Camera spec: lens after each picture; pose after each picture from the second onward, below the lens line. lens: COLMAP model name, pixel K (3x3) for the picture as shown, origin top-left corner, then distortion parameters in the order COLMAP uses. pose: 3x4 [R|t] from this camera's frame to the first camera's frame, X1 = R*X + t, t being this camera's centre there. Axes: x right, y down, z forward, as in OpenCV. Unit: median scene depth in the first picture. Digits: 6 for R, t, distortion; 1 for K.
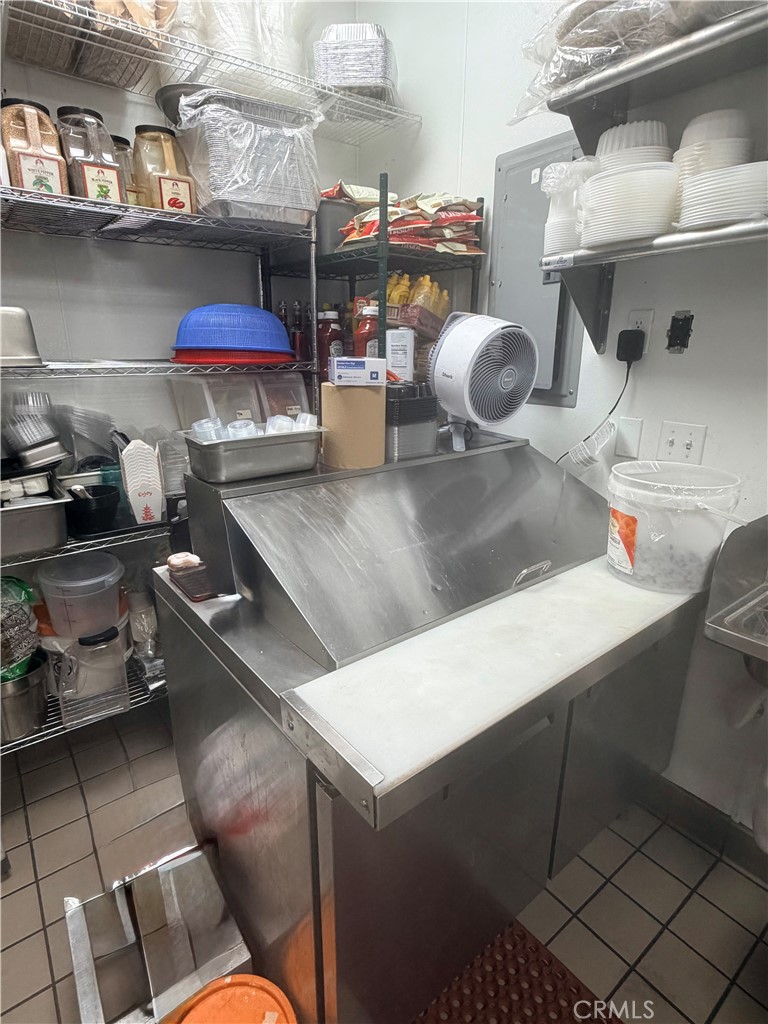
lens RADIAL K [[540.9, 0, 384.0], [0, 540.9, 512.0], [0, 0, 1]] dist [-0.004418, -0.000580]
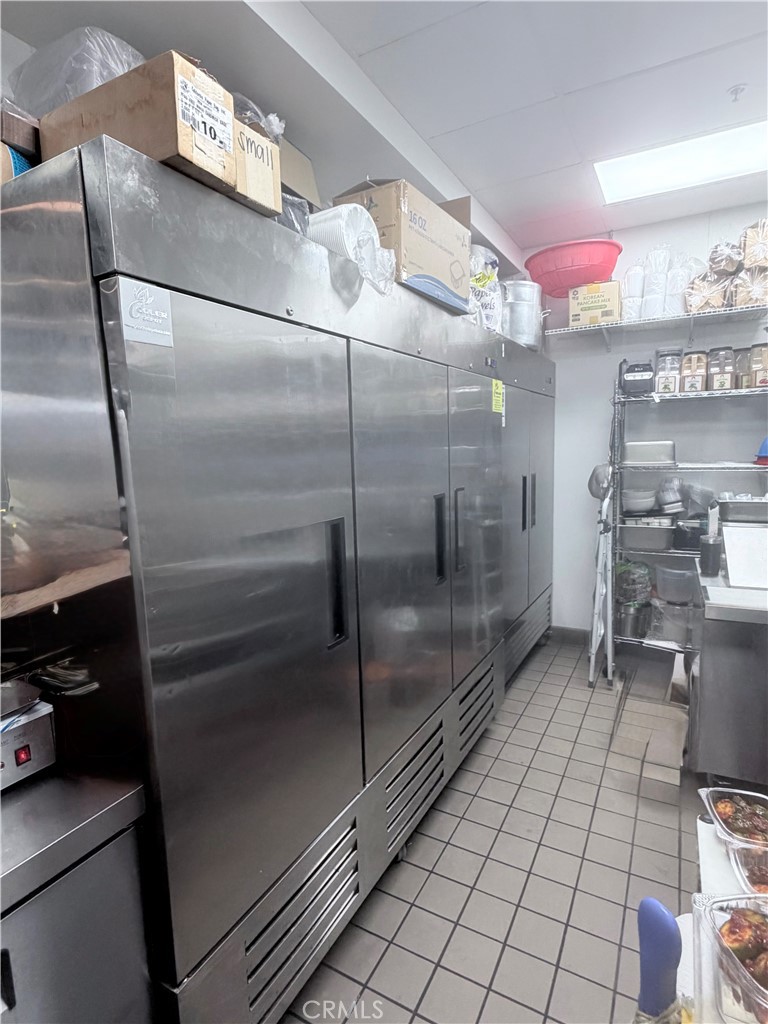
lens RADIAL K [[540.9, 0, 384.0], [0, 540.9, 512.0], [0, 0, 1]] dist [-0.004418, -0.000580]
pose [[0.402588, 0.090161, -0.910930, 0.771765], [-0.233549, 0.972320, -0.006980, 0.174566], [0.885086, 0.215557, 0.412501, -0.780253]]
